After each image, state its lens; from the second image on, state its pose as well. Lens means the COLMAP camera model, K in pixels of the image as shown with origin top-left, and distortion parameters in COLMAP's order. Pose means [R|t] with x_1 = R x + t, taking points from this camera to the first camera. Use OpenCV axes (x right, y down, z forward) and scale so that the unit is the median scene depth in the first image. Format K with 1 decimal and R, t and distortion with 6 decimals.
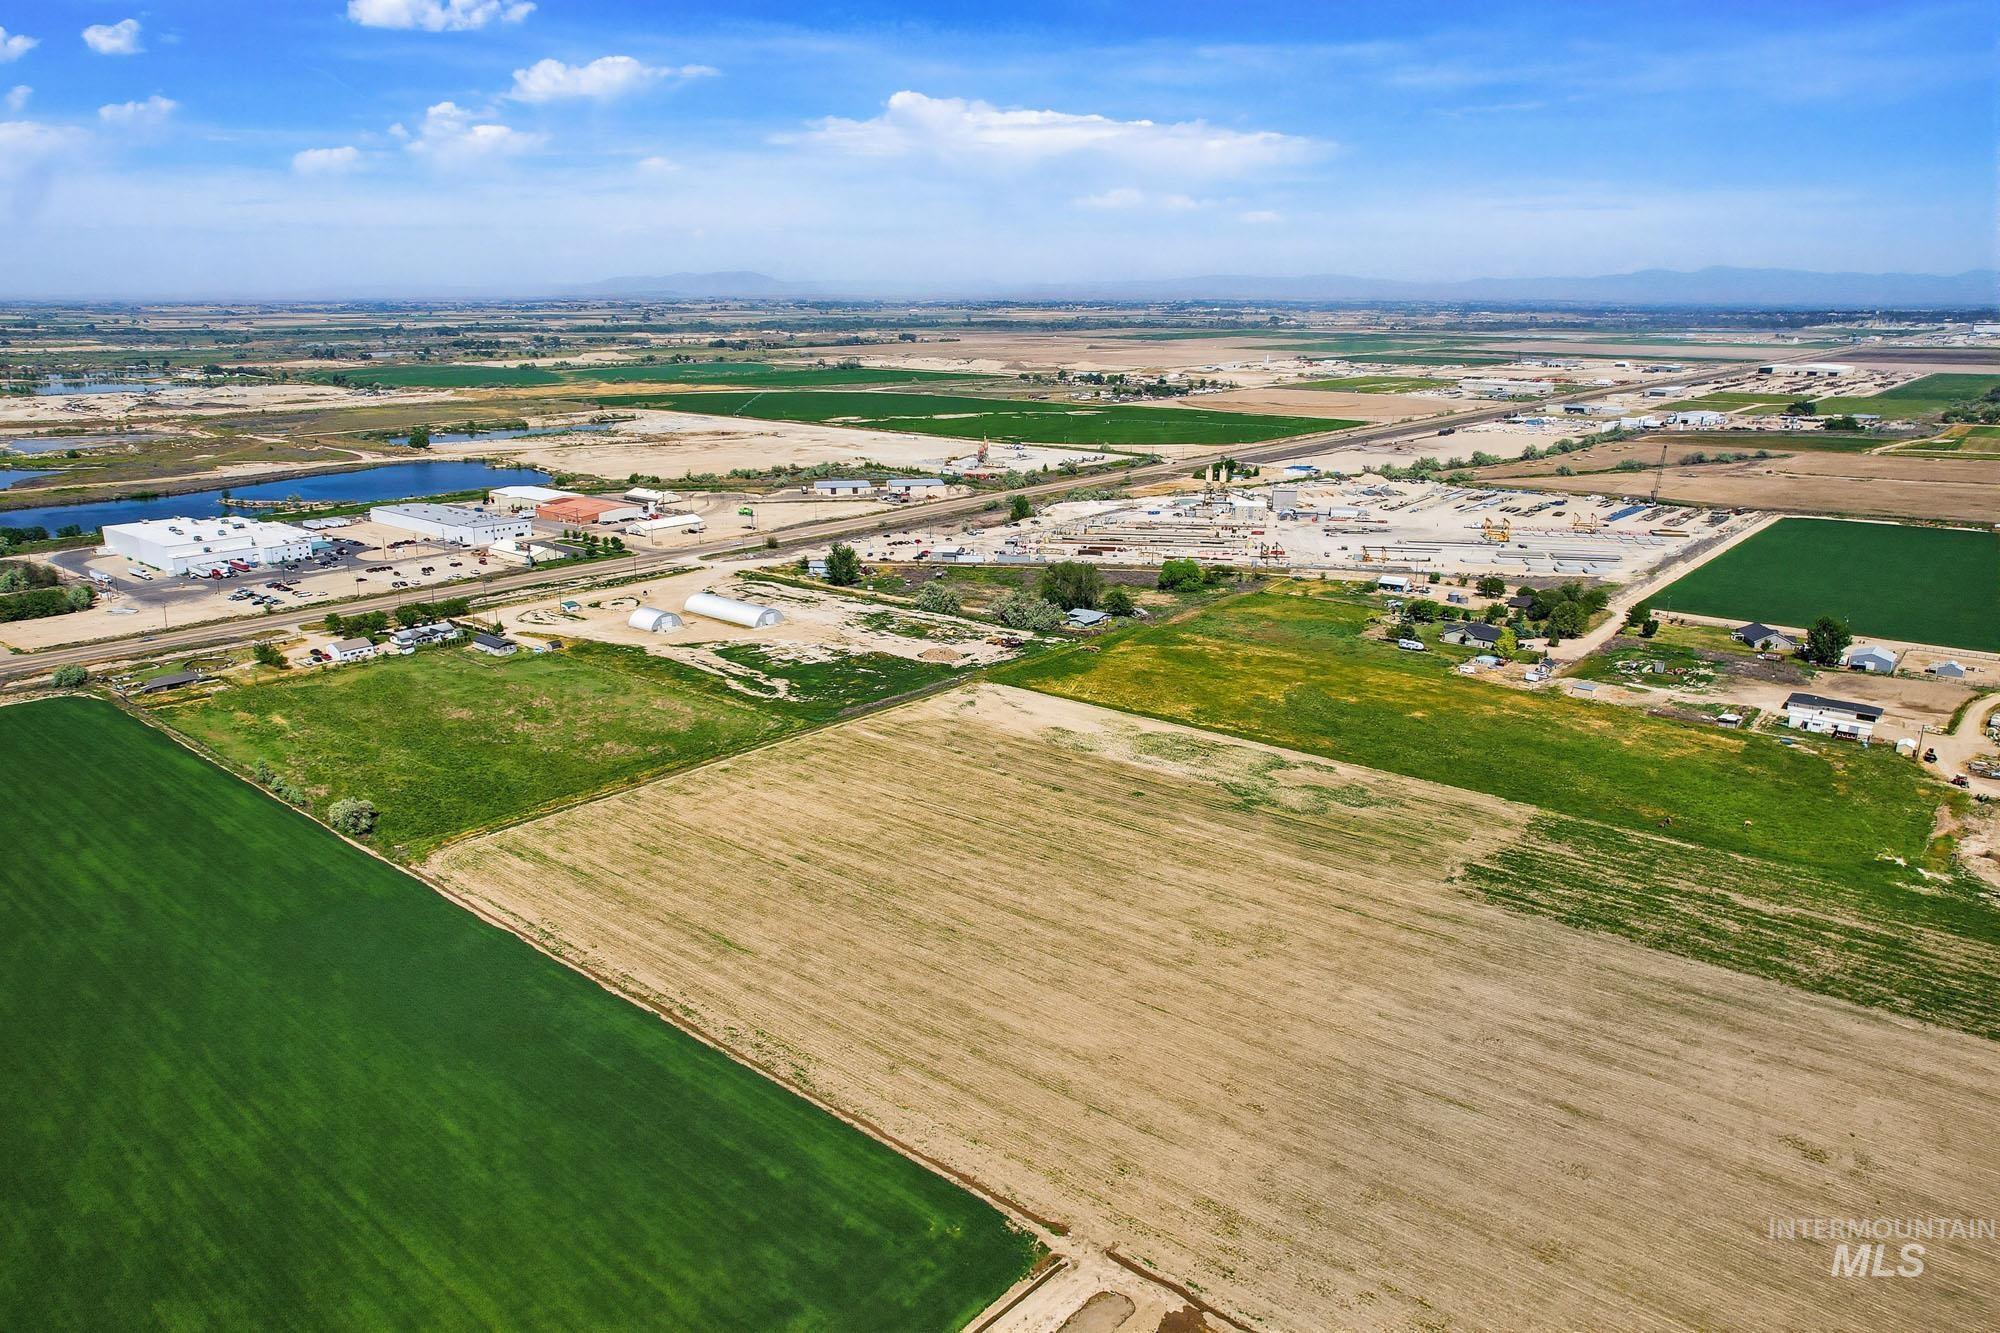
lens RADIAL K [[1309.3, 0, 968.2], [0, 1309.3, 658.9], [0, 0, 1]] dist [-0.066933, 0.069343]
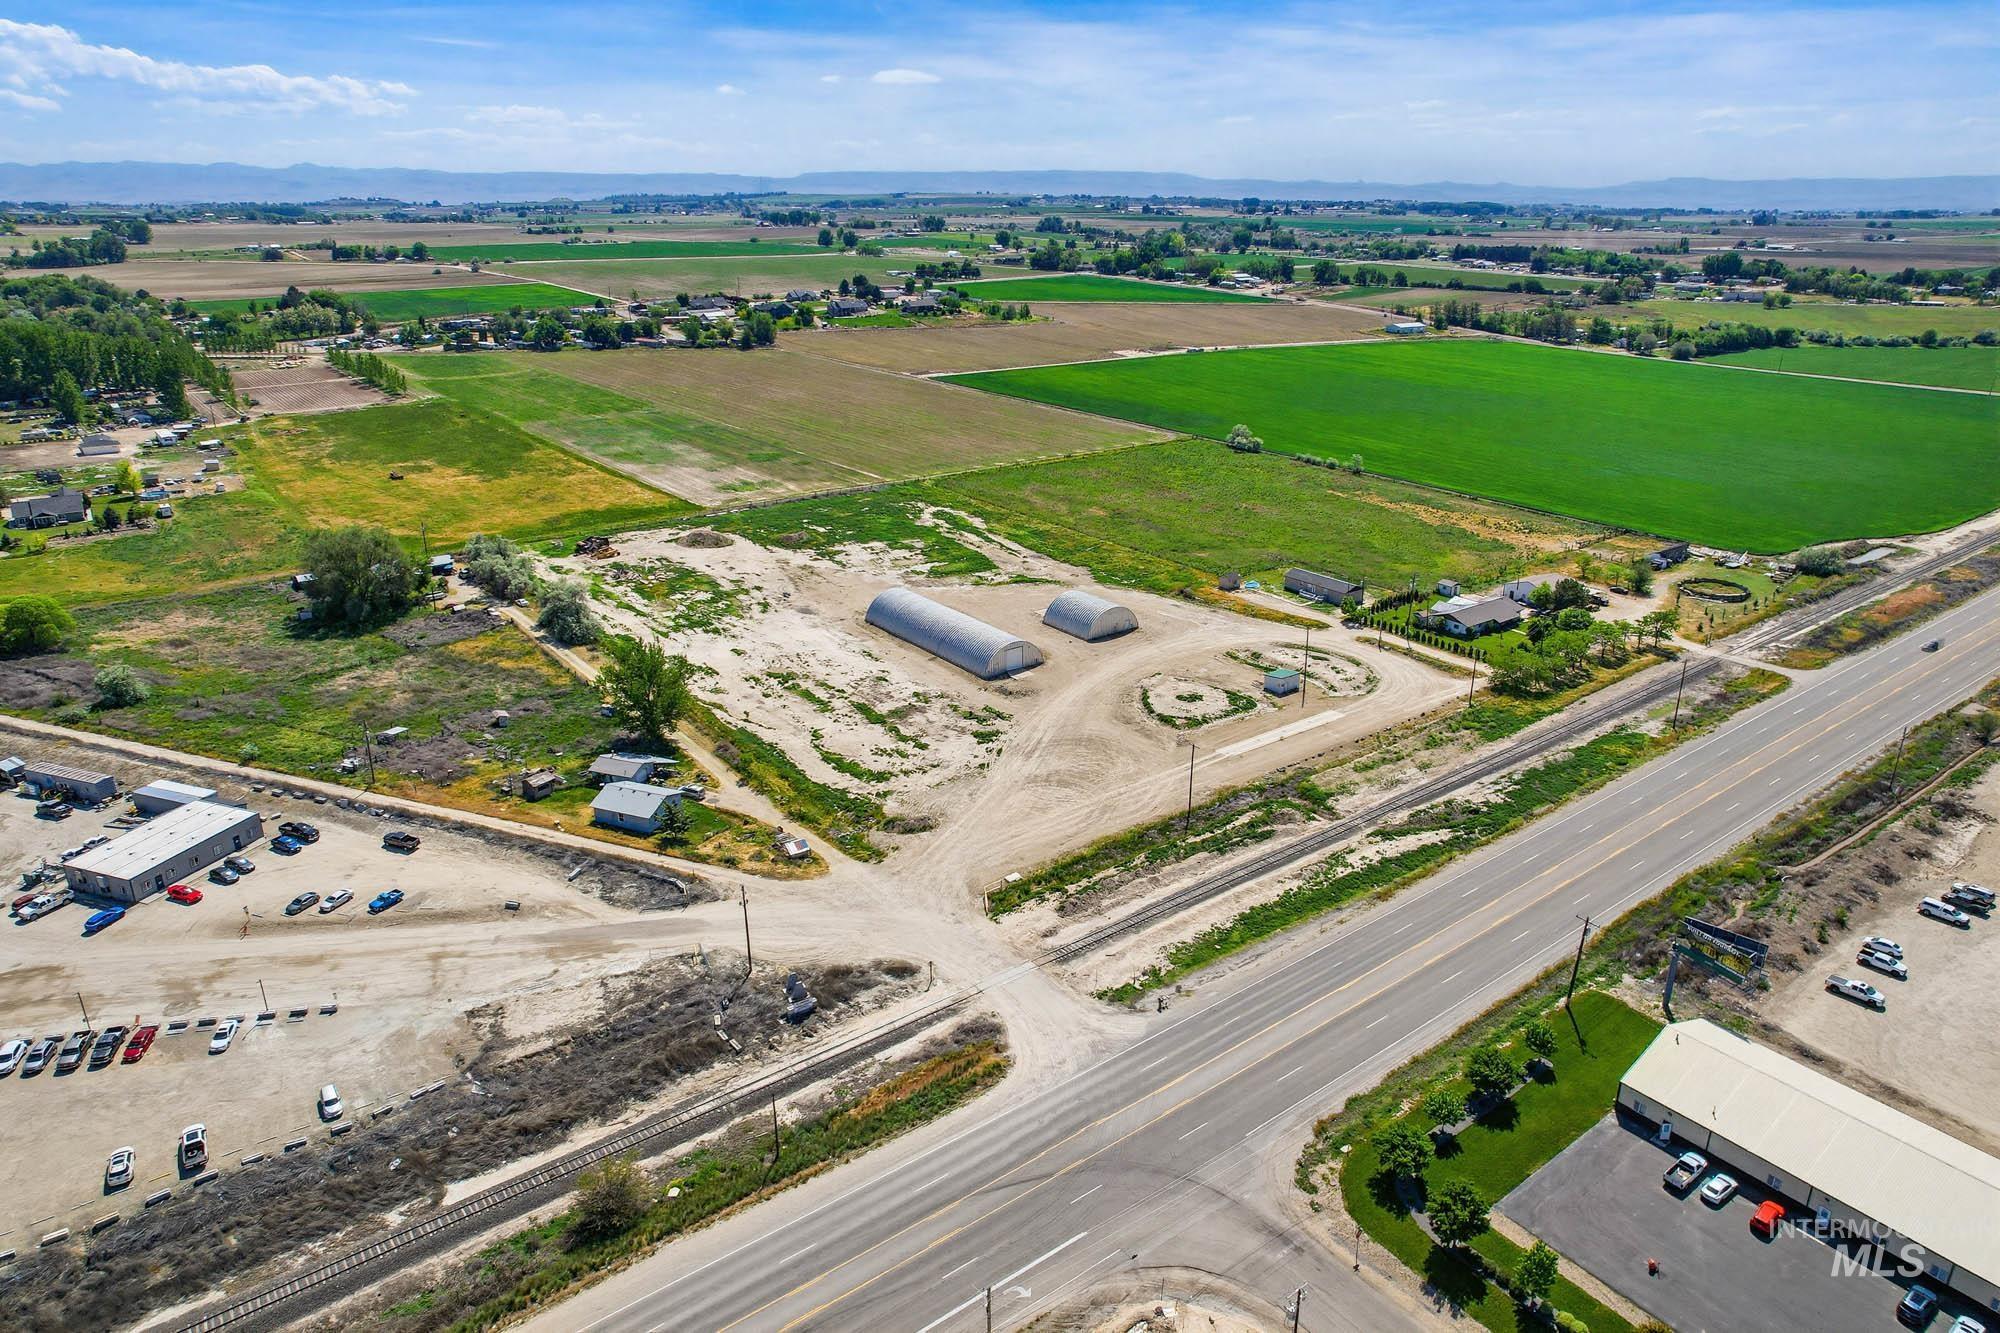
lens RADIAL K [[1278.8, 0, 1006.1], [0, 1278.8, 662.9], [0, 0, 1]] dist [-0.078152, 0.077911]
pose [[-0.977875, -0.074419, 0.195507, -0.337952], [0.053963, 0.813215, 0.579455, -0.360462], [-0.202112, 0.577185, -0.791207, 1.570402]]
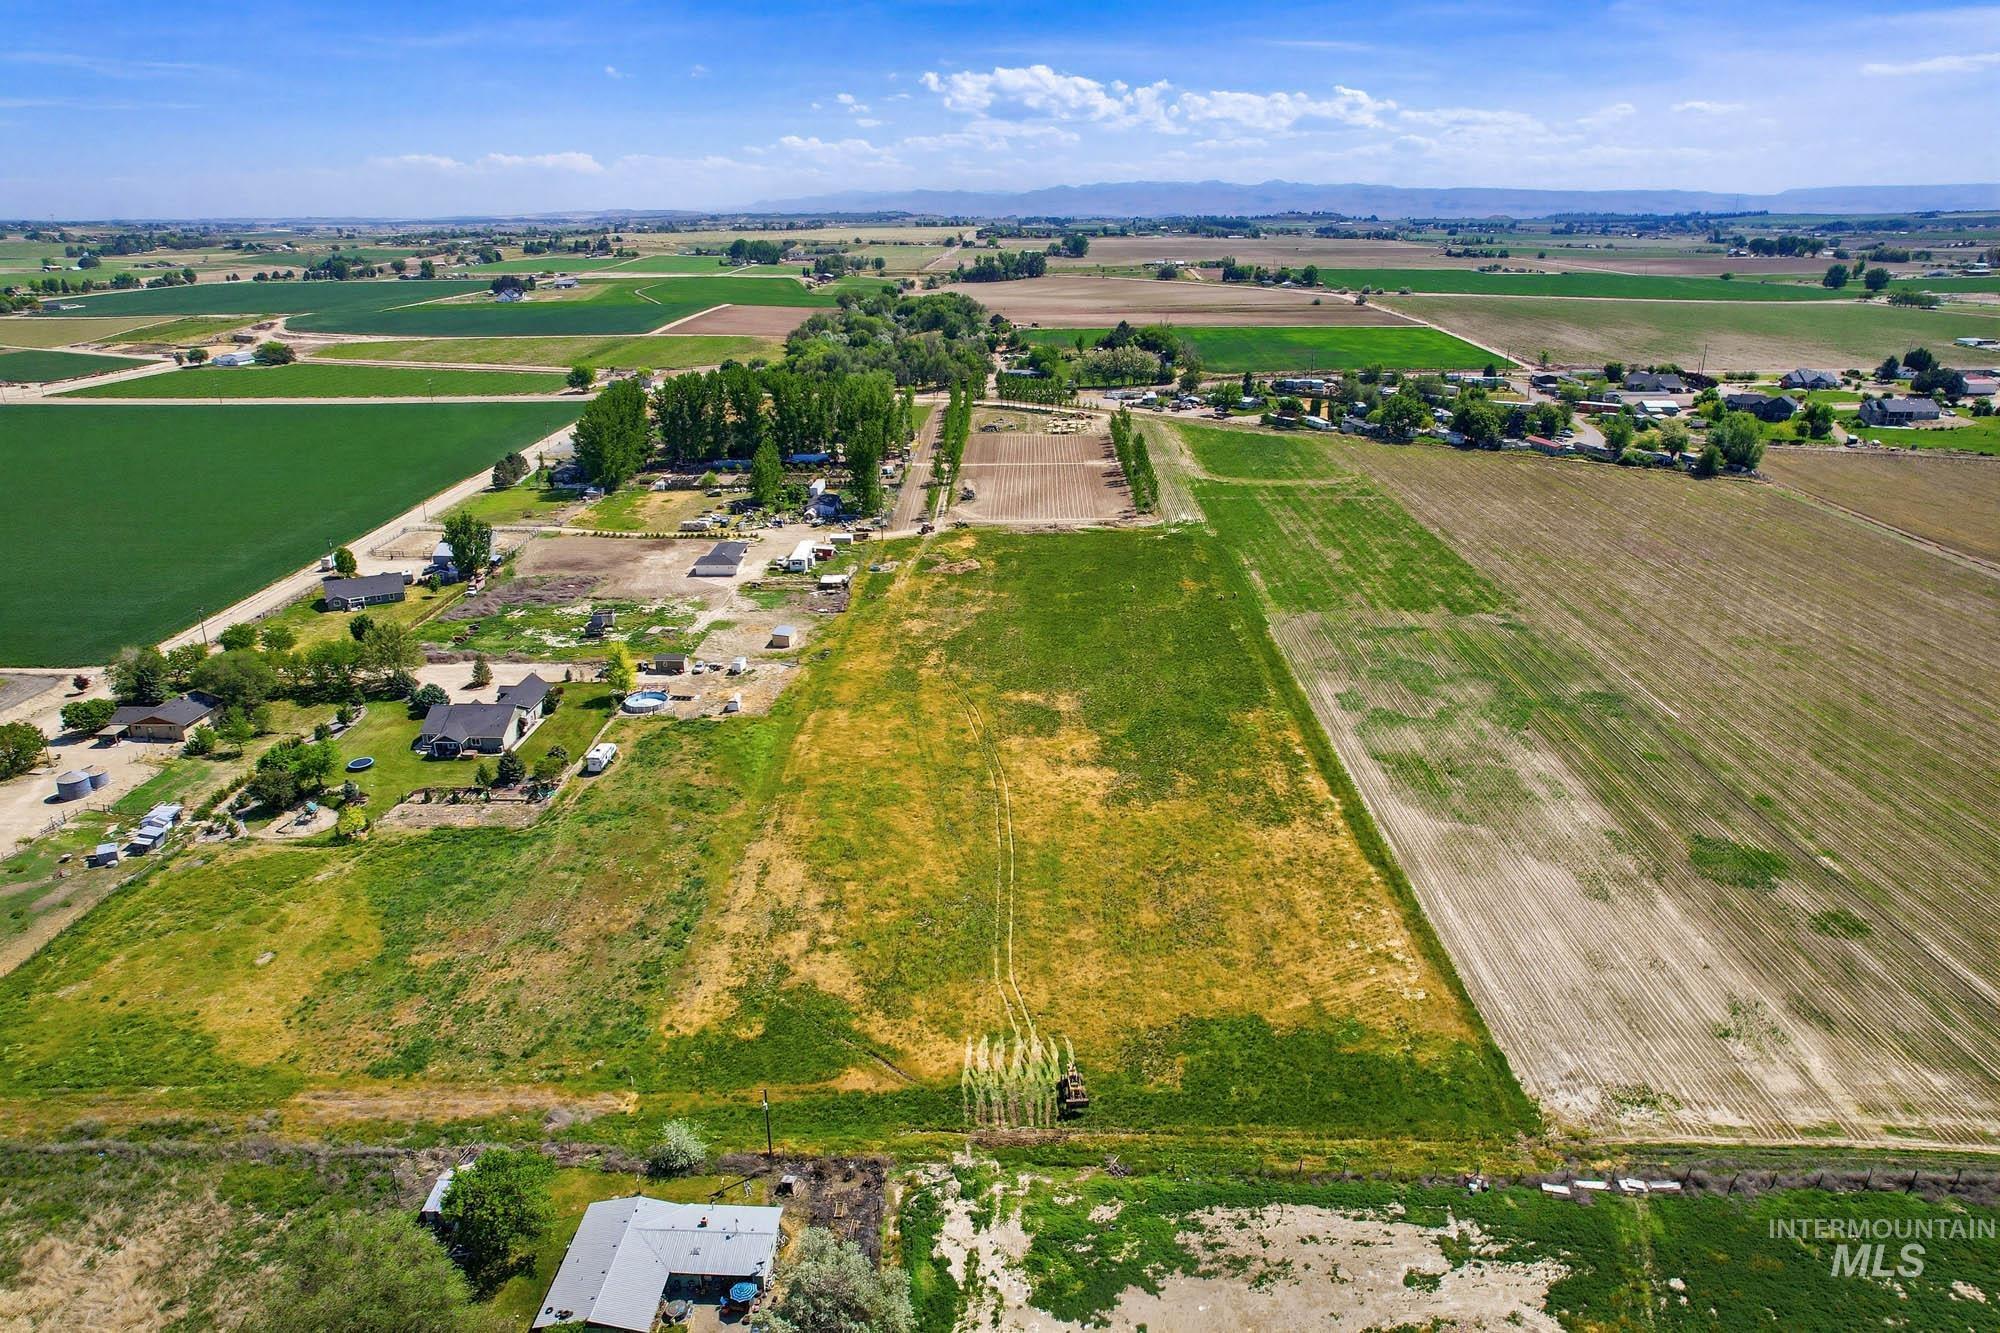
lens RADIAL K [[1278.8, 0, 1006.1], [0, 1278.8, 662.9], [0, 0, 1]] dist [-0.078152, 0.077911]
pose [[-0.631045, -0.259186, 0.731166, -0.091508], [0.209695, 0.850452, 0.482451, -0.236196], [-0.746867, 0.457770, -0.482324, 1.097292]]
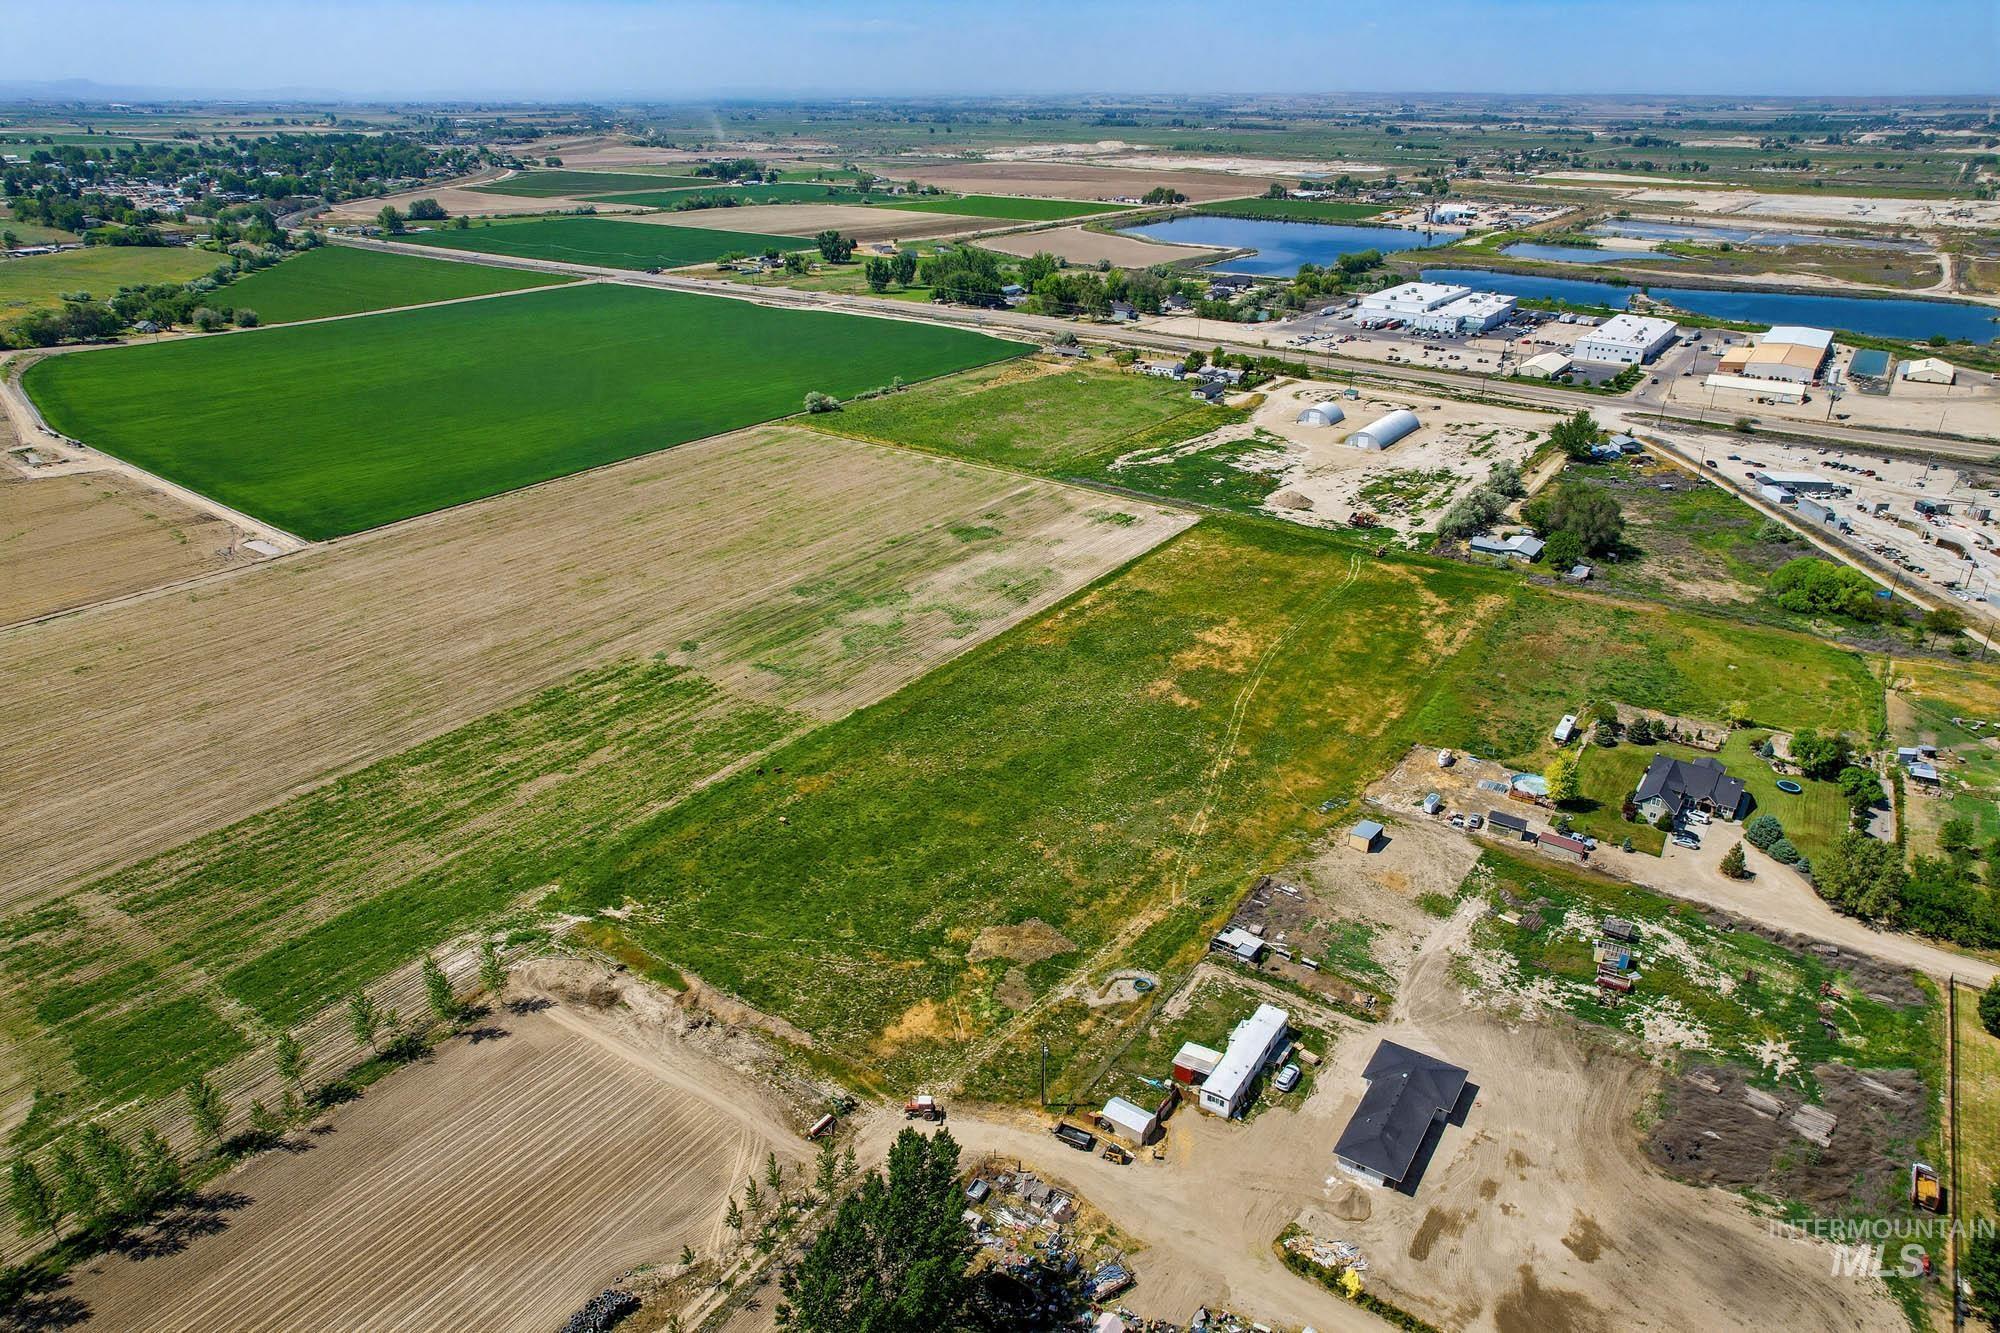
lens RADIAL K [[1271.3, 0, 1012.7], [0, 1271.3, 666.5], [0, 0, 1]] dist [-0.039288, 0.000905]
pose [[0.104011, 0.415434, -0.903657, 0.817969], [-0.270113, 0.886234, 0.376334, -0.182784], [0.957194, 0.204947, 0.204392, 0.635869]]
